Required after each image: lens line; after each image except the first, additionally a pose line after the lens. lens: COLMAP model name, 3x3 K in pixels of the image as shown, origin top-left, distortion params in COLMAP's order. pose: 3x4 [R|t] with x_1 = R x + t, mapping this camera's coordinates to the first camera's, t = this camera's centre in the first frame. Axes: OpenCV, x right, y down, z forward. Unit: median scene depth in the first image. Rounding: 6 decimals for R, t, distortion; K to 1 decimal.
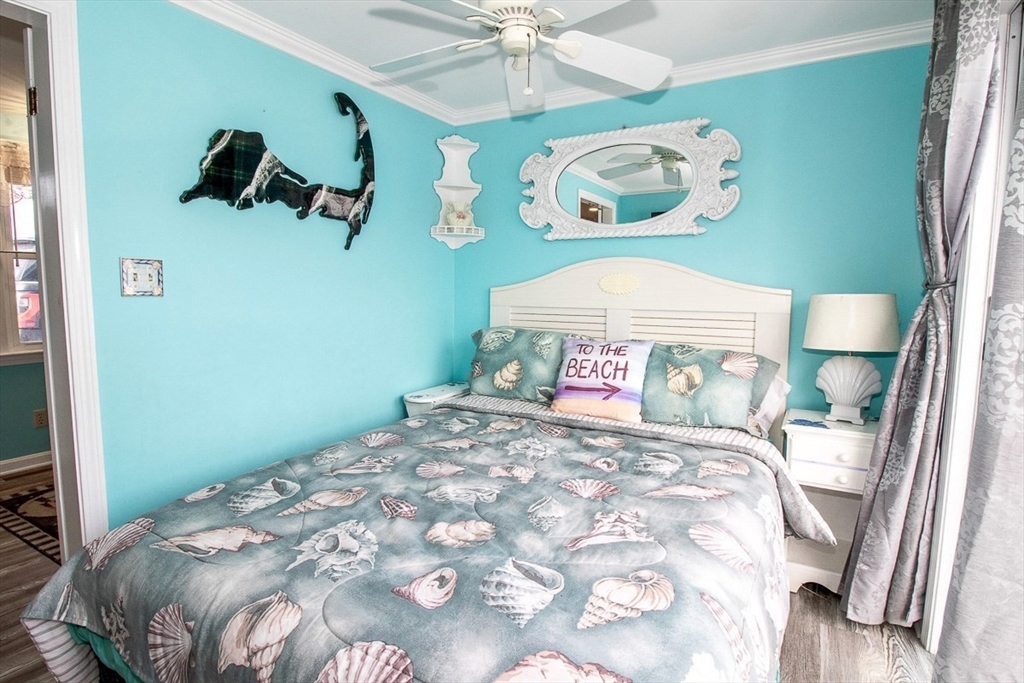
lens RADIAL K [[518.9, 0, 507.2], [0, 518.9, 338.2], [0, 0, 1]] dist [0.000312, -0.017342]
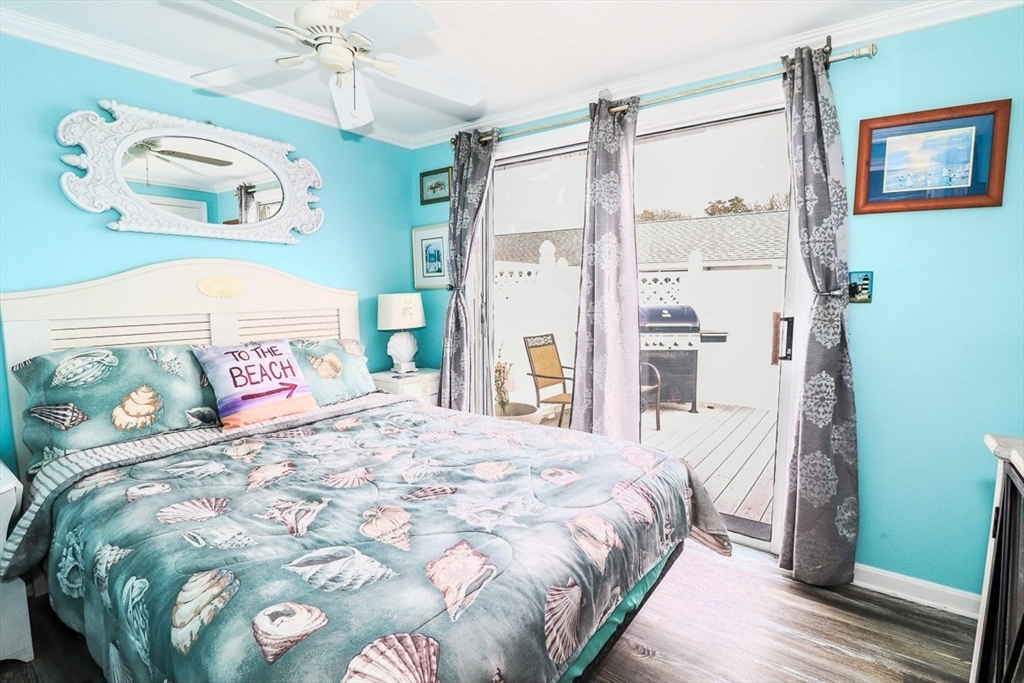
lens RADIAL K [[518.9, 0, 507.2], [0, 518.9, 338.2], [0, 0, 1]] dist [0.000312, -0.017342]
pose [[0.097342, -0.097265, 0.990487, -0.913224], [0.100589, 0.991078, 0.087438, -0.054757], [-0.990155, 0.091121, 0.106257, 0.510134]]
